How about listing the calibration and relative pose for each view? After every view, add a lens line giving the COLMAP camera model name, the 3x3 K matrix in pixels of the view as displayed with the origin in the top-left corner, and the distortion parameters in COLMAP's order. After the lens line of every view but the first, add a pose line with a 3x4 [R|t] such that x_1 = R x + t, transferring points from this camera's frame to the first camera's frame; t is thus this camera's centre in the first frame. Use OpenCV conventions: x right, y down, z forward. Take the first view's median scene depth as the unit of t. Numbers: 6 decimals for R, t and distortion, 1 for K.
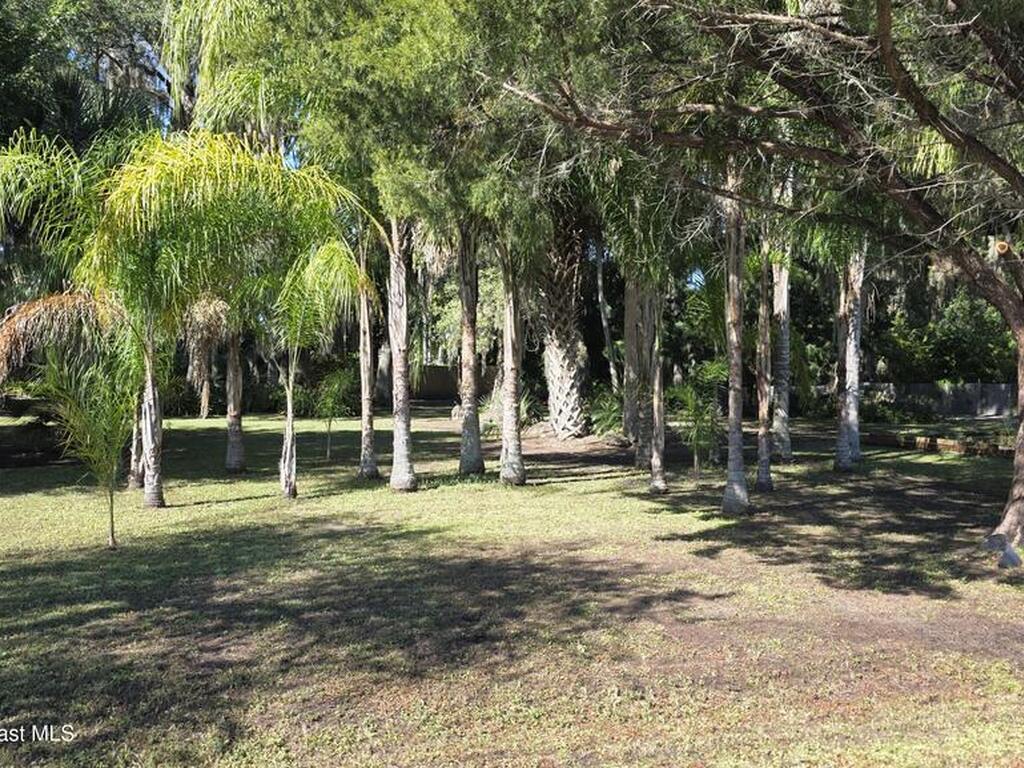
lens RADIAL K [[694.4, 0, 514.1], [0, 694.4, 383.1], [0, 0, 1]] dist [0.037727, -0.022009]
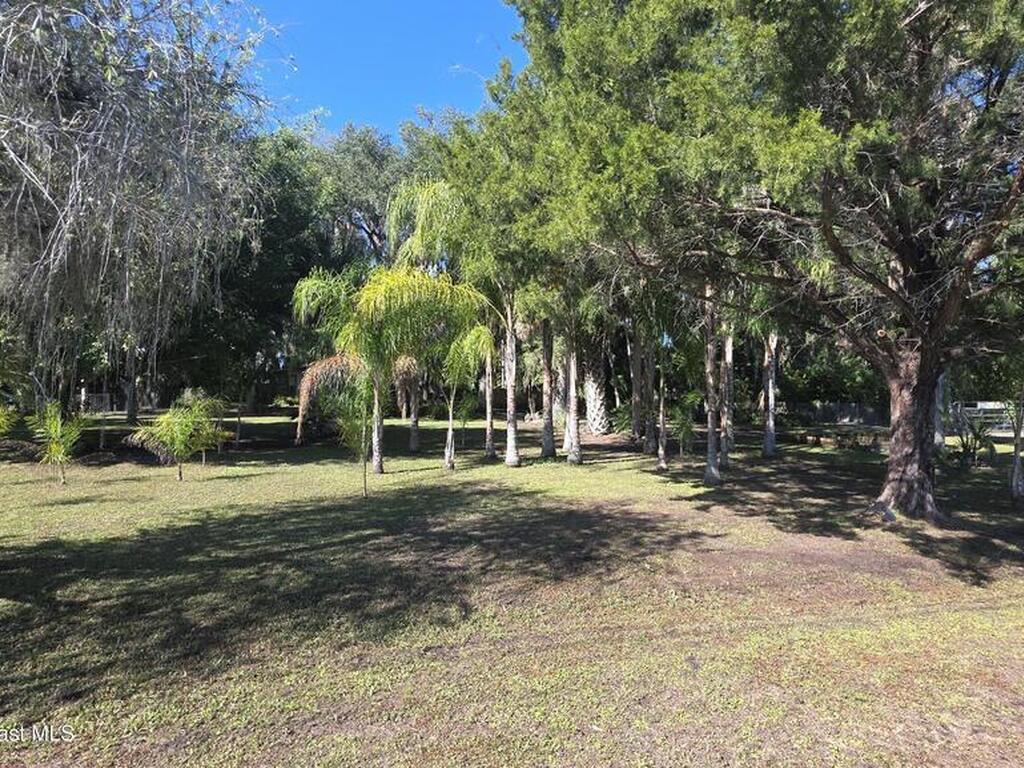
lens RADIAL K [[408.7, 0, 511.9], [0, 408.7, 383.0], [0, 0, 1]] dist [0.000285, 0.000271]
pose [[0.998358, 0.005974, -0.056970, -0.121977], [-0.007466, 0.999634, -0.026010, -0.031833], [0.056794, 0.026393, 0.998037, -0.034372]]
